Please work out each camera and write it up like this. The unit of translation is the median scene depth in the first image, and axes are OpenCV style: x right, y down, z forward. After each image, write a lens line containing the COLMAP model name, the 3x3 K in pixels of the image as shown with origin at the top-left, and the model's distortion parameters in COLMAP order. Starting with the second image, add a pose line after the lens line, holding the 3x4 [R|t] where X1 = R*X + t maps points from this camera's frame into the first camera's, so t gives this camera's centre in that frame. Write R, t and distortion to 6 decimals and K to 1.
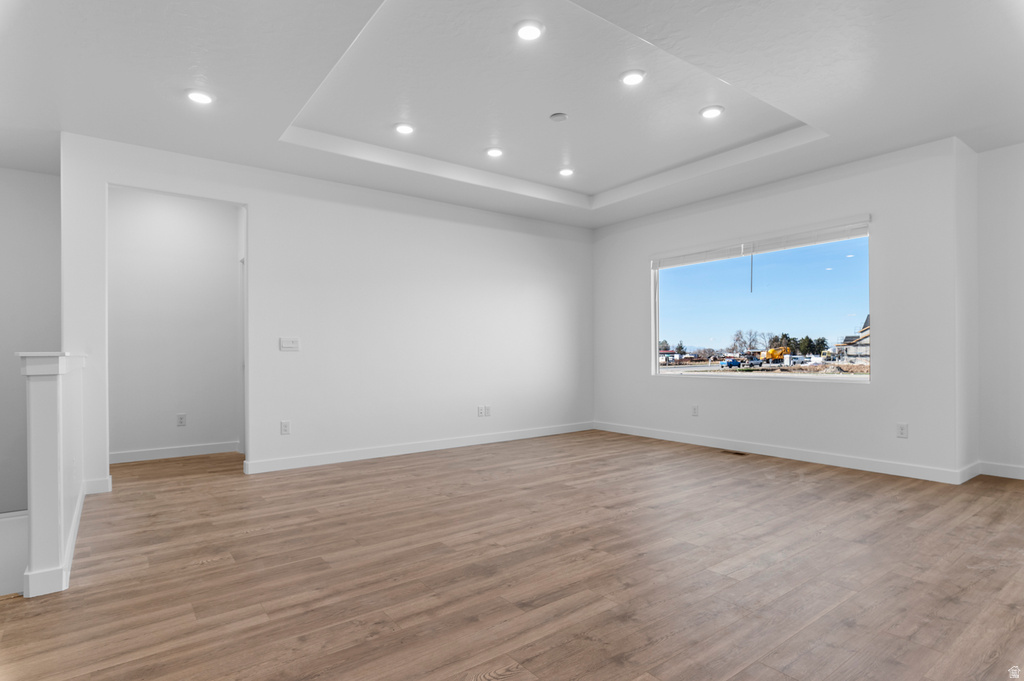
lens RADIAL K [[531.7, 0, 517.4], [0, 531.7, 353.1], [0, 0, 1]] dist [-0.003263, -0.000780]
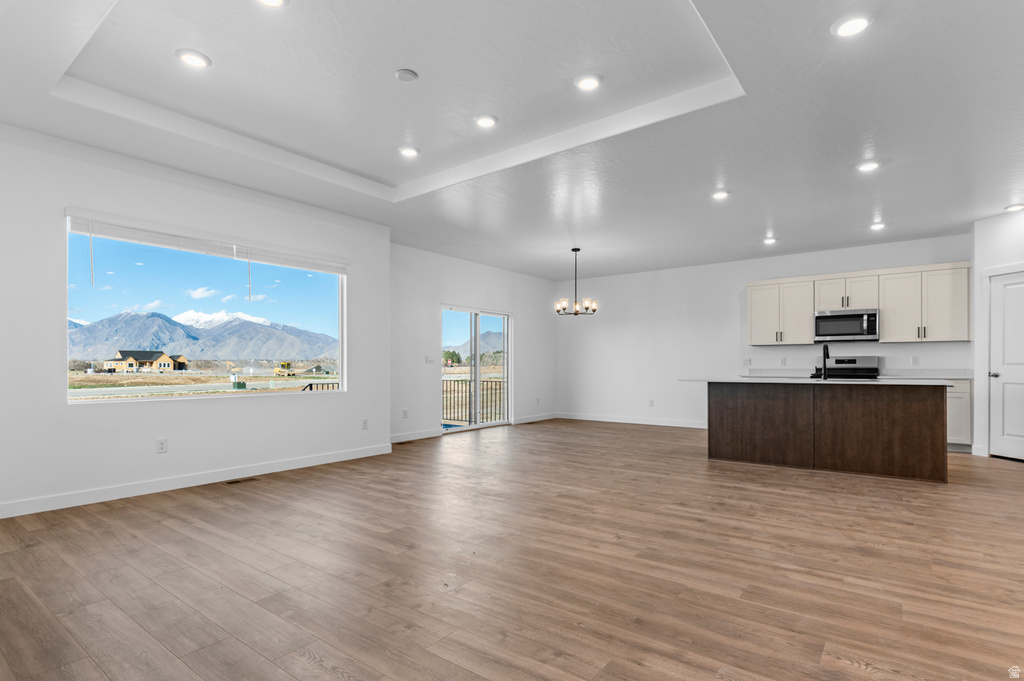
lens RADIAL K [[512.6, 0, 513.4], [0, 512.6, 367.2], [0, 0, 1]] dist [0.000942, 0.000041]
pose [[-0.263072, 0.002341, 0.964773, -1.037477], [0.003730, 0.999992, -0.001409, -0.000006], [-0.964769, 0.003228, -0.263079, 1.500399]]
